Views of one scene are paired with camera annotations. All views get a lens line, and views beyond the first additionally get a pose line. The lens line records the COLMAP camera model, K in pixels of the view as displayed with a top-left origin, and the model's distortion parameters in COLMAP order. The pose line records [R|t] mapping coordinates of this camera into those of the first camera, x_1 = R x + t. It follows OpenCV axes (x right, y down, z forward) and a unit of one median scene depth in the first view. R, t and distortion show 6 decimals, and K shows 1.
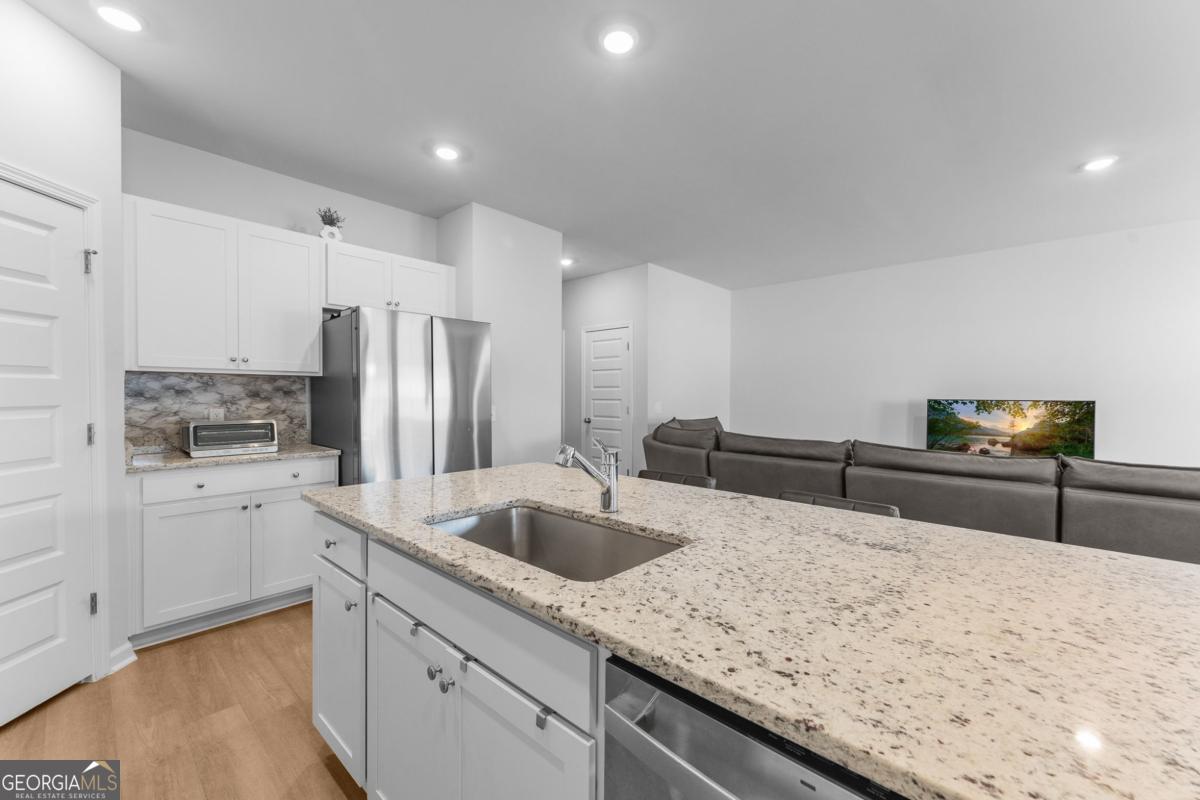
lens RADIAL K [[477.9, 0, 600.0], [0, 477.9, 400.0], [0, 0, 1]] dist [-0.001227, -0.000042]
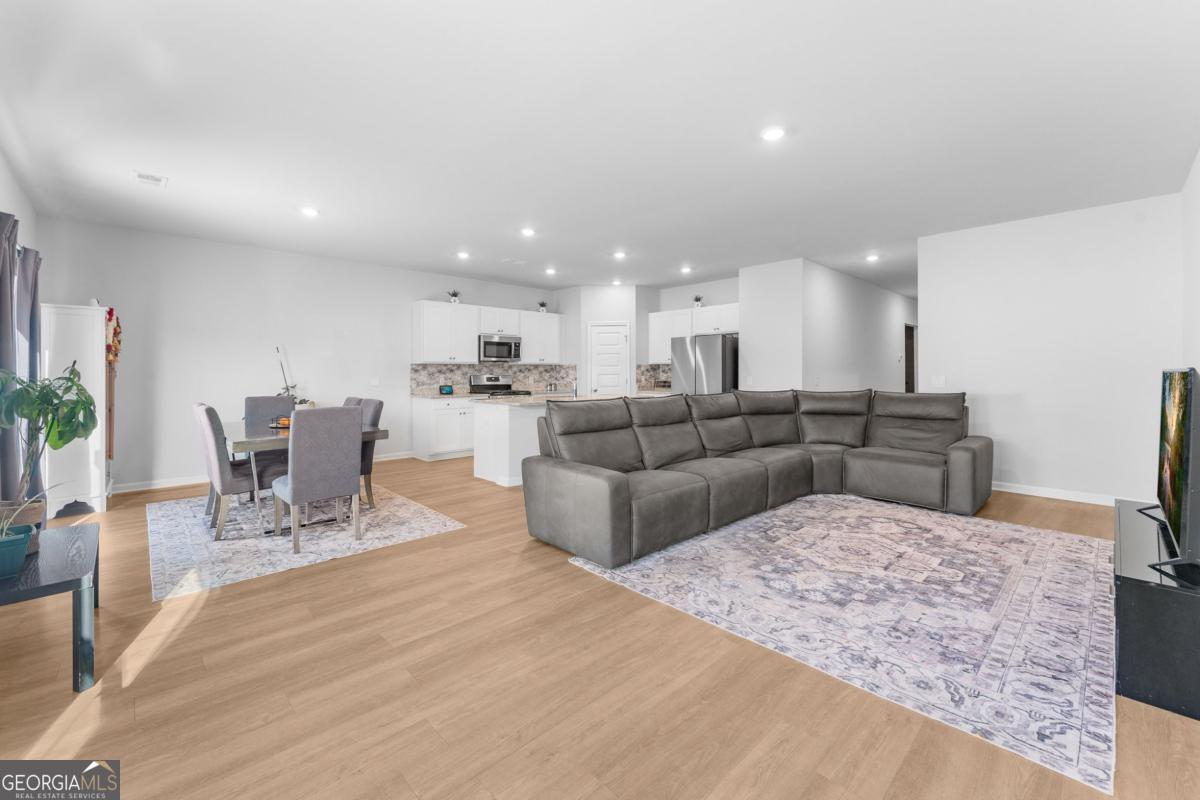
lens RADIAL K [[489.4, 0, 603.4], [0, 489.4, 373.2], [0, 0, 1]] dist [0.000817, 0.000020]
pose [[-0.062434, -0.004141, -0.998040, 2.018523], [-0.008574, 0.999957, -0.003613, 0.013684], [0.998012, 0.008331, -0.062467, 0.702649]]
